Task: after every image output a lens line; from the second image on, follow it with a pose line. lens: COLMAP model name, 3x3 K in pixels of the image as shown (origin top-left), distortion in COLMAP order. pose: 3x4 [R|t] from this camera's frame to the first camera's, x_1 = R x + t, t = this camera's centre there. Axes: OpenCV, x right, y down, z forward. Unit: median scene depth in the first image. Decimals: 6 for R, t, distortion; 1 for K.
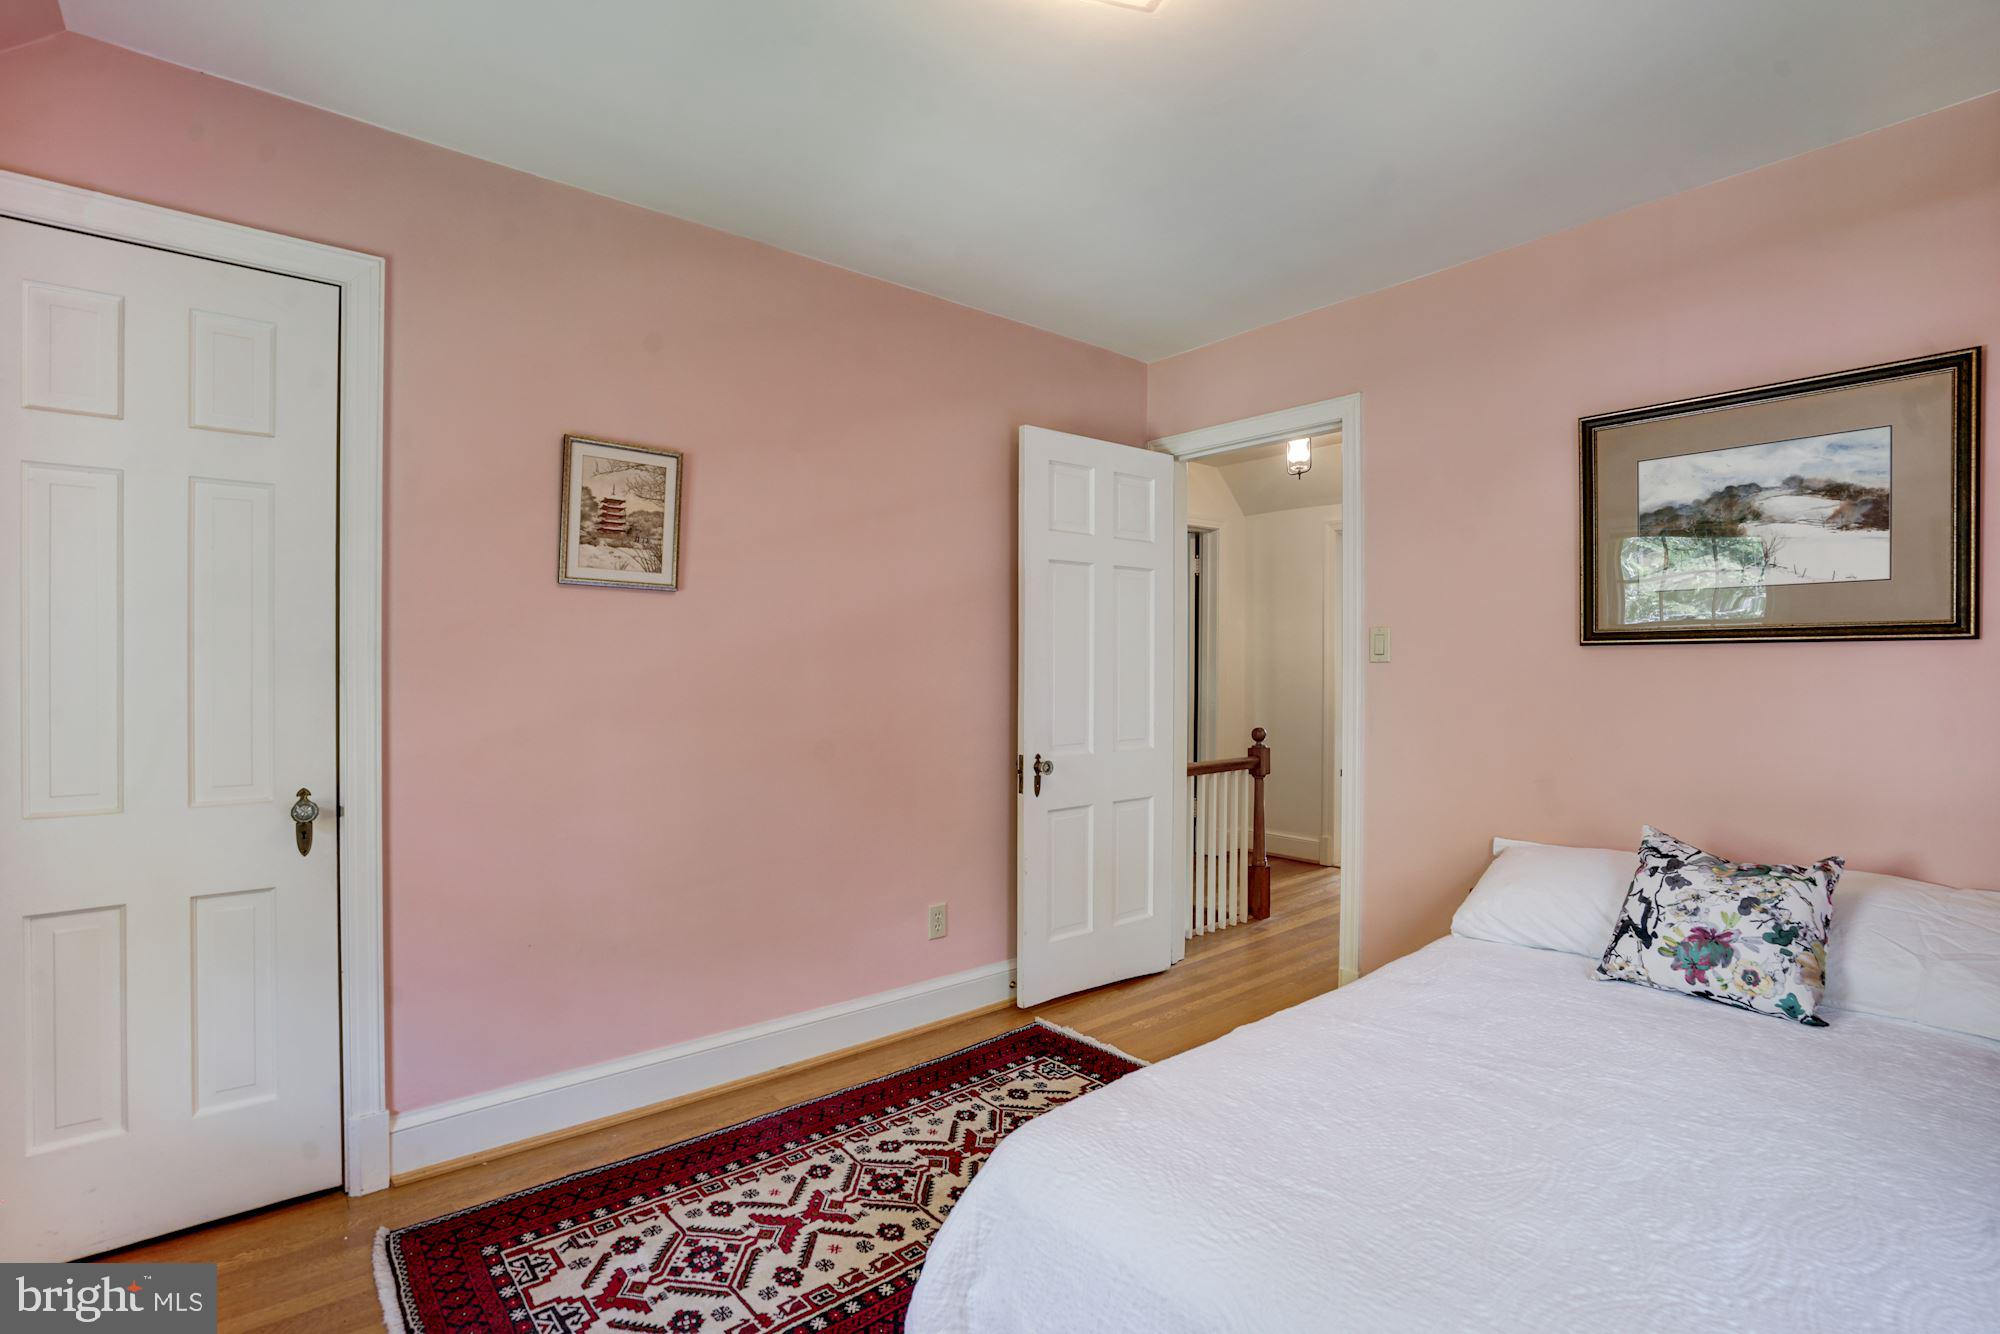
lens RADIAL K [[950.0, 0, 986.8], [0, 950.0, 710.3], [0, 0, 1]] dist [-0.055459, 0.028408]
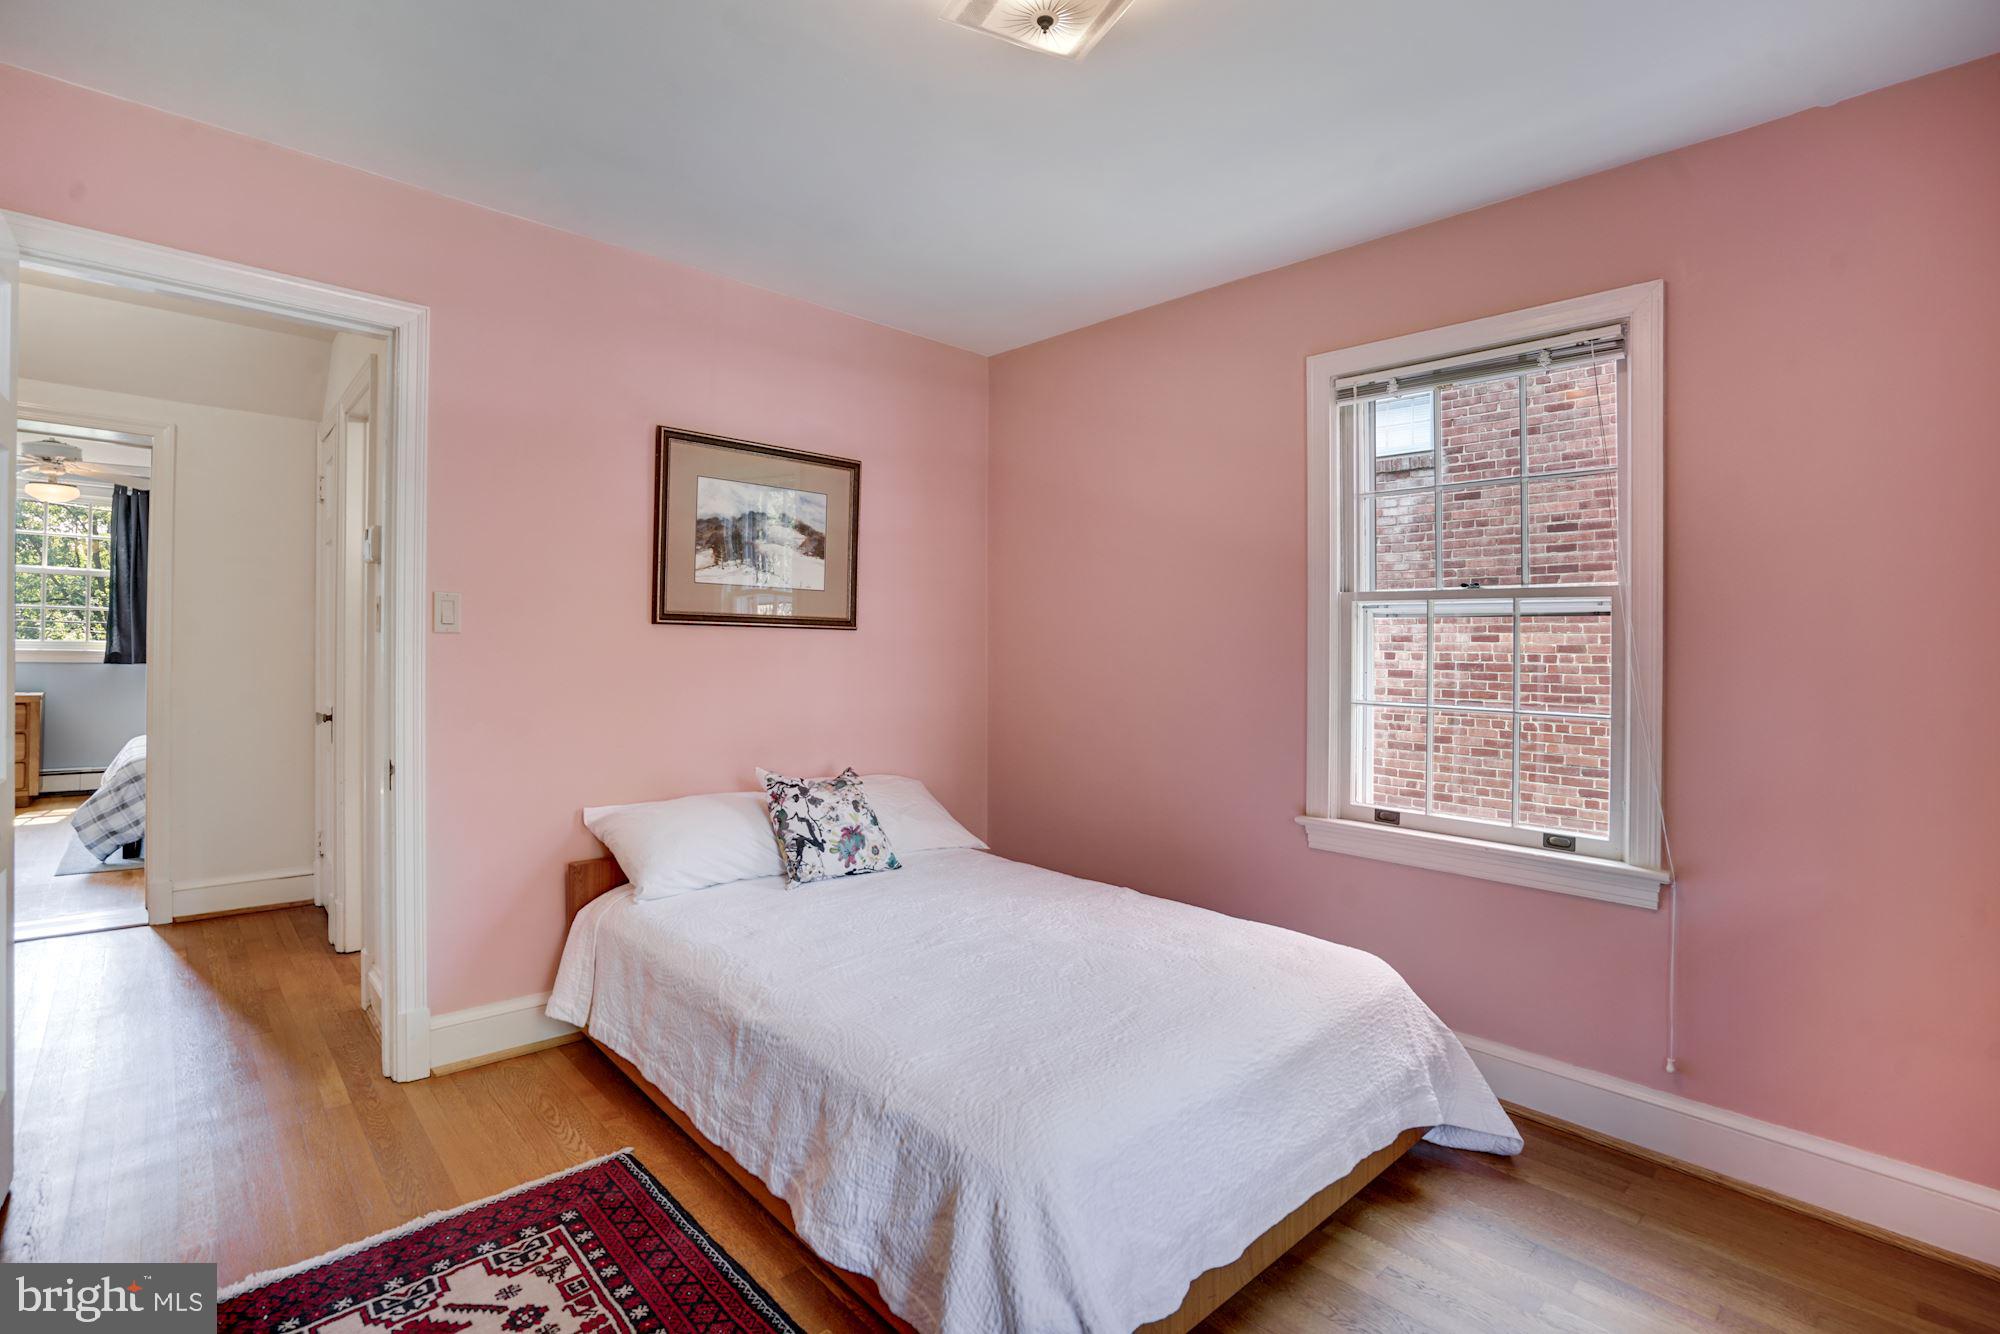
lens RADIAL K [[958.3, 0, 1043.6], [0, 958.3, 651.6], [0, 0, 1]] dist [-0.025776, 0.000092]
pose [[-0.081447, -0.007126, 0.996652, -0.685202], [0.021807, 0.999722, 0.008930, -0.042480], [-0.996439, 0.022461, -0.081269, 0.750159]]
